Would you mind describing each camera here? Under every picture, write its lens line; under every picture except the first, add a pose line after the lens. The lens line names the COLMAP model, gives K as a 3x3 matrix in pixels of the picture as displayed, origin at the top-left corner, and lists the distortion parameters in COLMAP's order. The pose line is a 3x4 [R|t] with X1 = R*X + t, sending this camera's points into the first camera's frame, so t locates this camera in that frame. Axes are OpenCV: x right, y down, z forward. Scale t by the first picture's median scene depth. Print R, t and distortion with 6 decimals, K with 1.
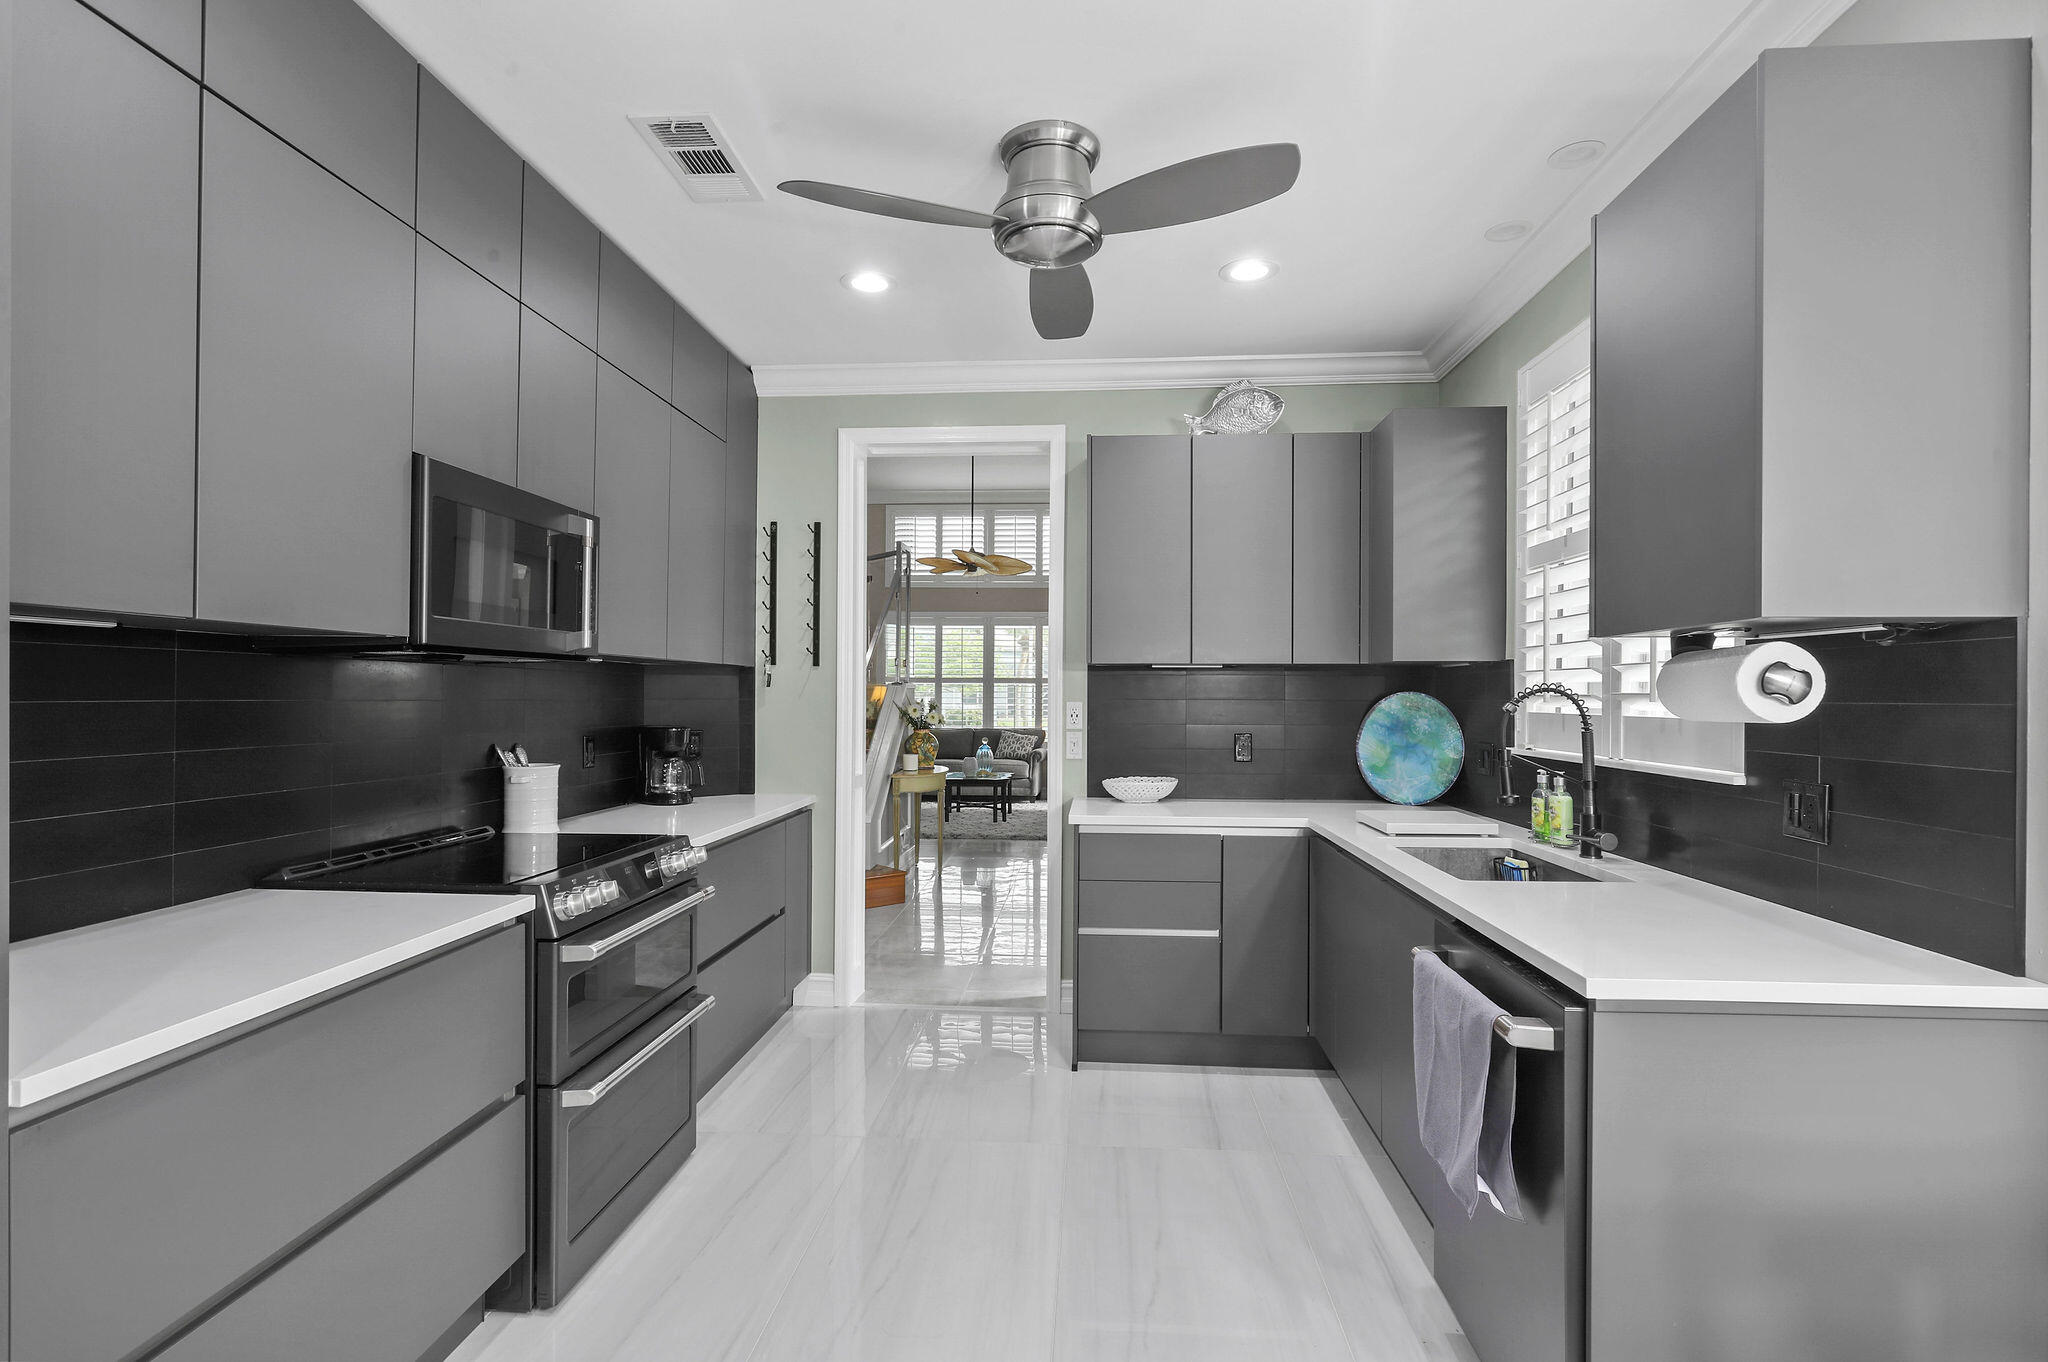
lens RADIAL K [[987.8, 0, 1024.0], [0, 987.8, 681.0], [0, 0, 1]] dist [0.024986, 0.000180]
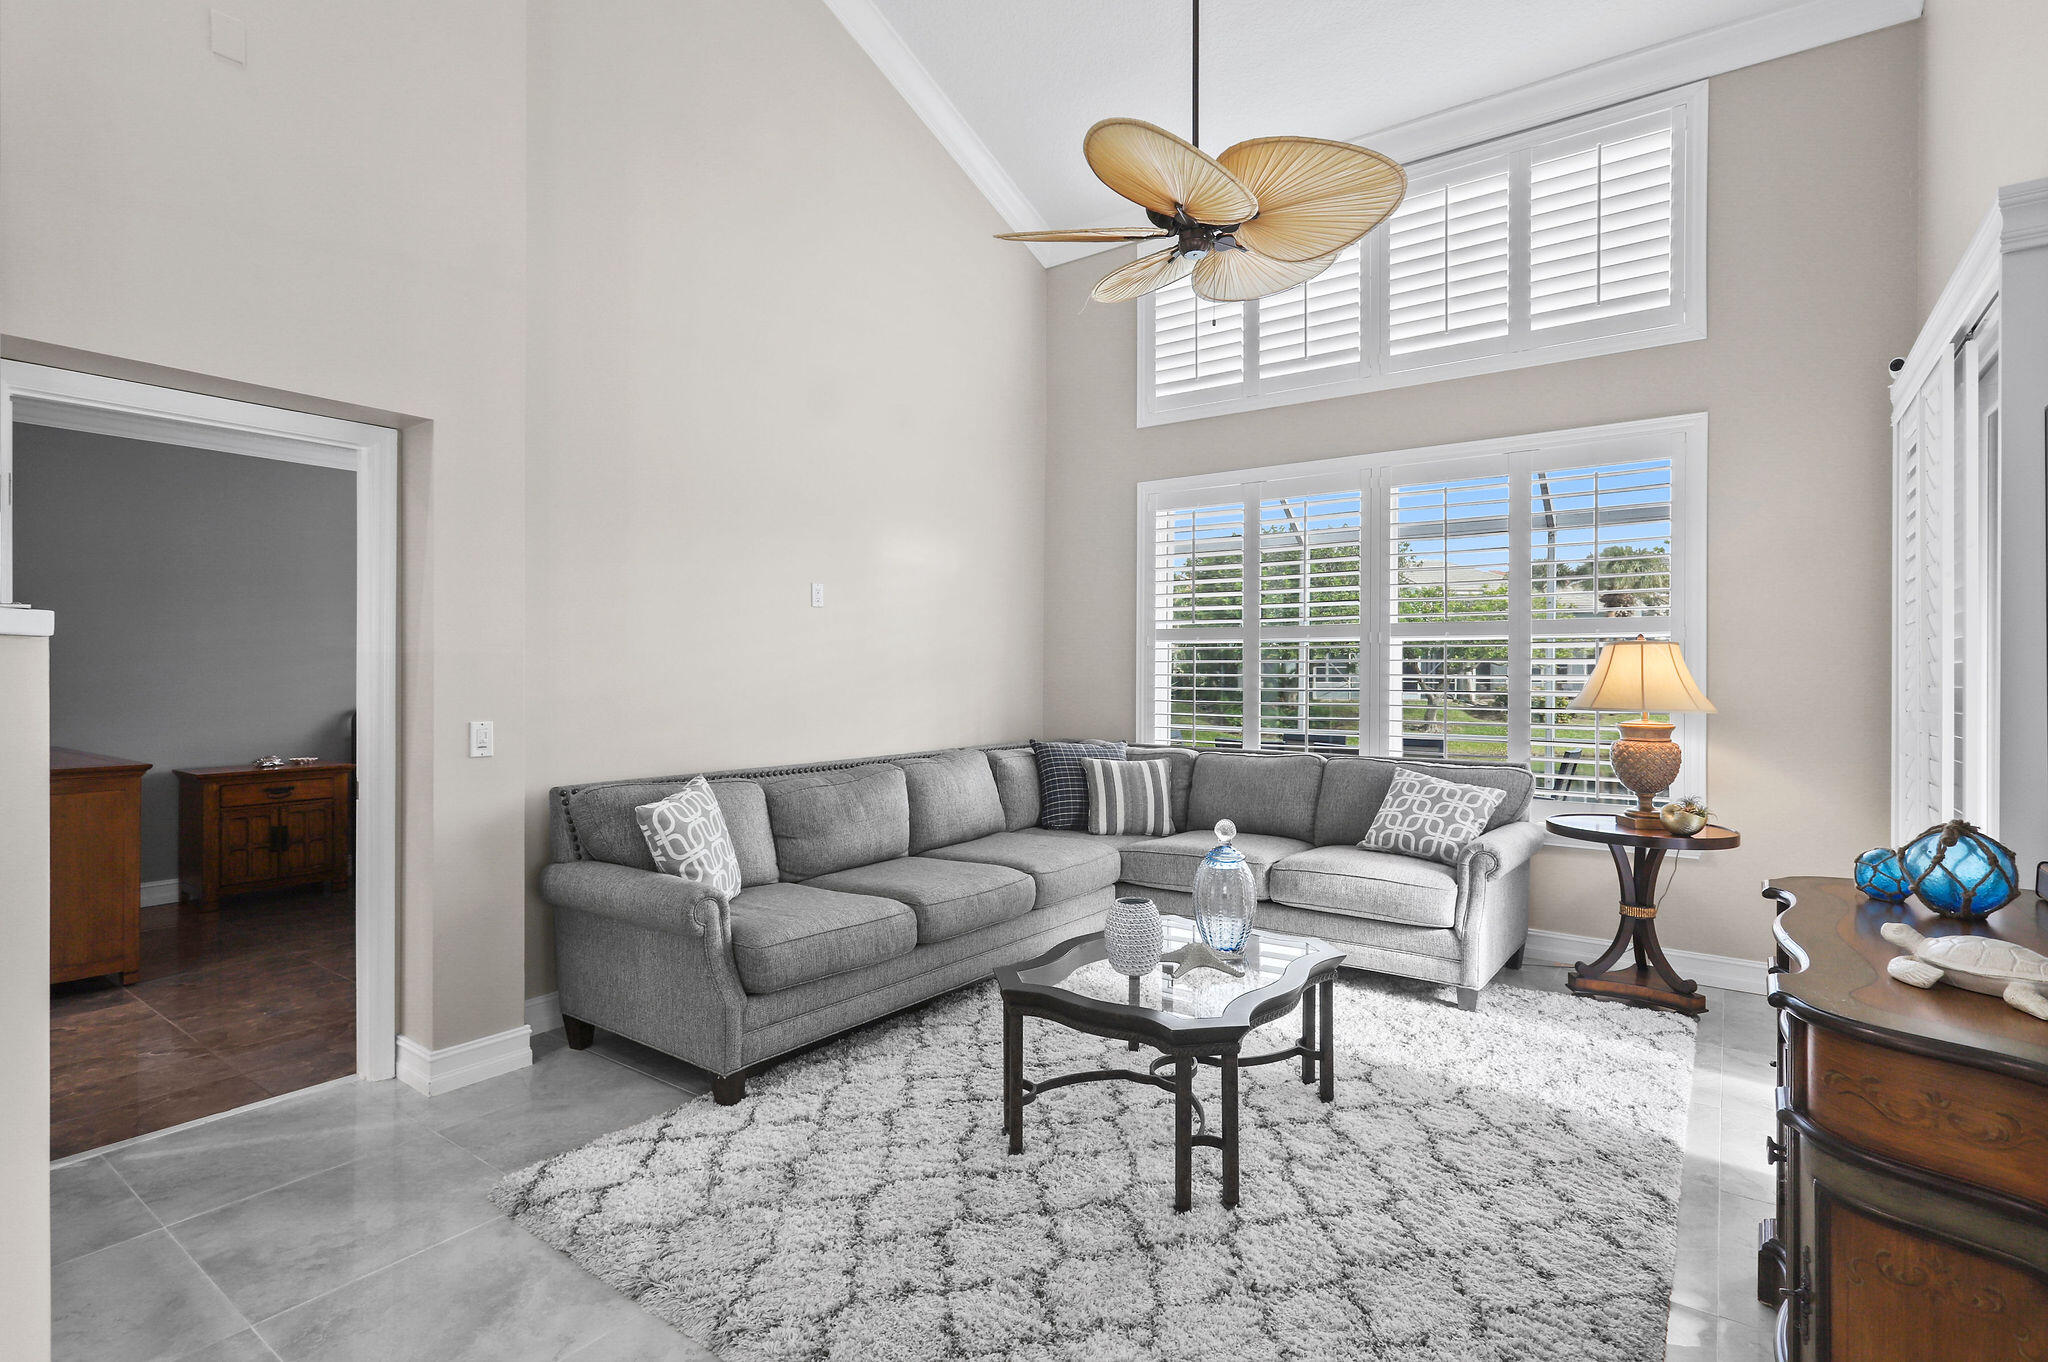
lens RADIAL K [[987.8, 0, 1024.0], [0, 987.8, 681.0], [0, 0, 1]] dist [0.024986, 0.000180]
pose [[0.852358, 0.000294, -0.522958, 0.053084], [0.008020, 0.999875, 0.013634, 0.012716], [0.522897, -0.015815, 0.852249, 0.643014]]
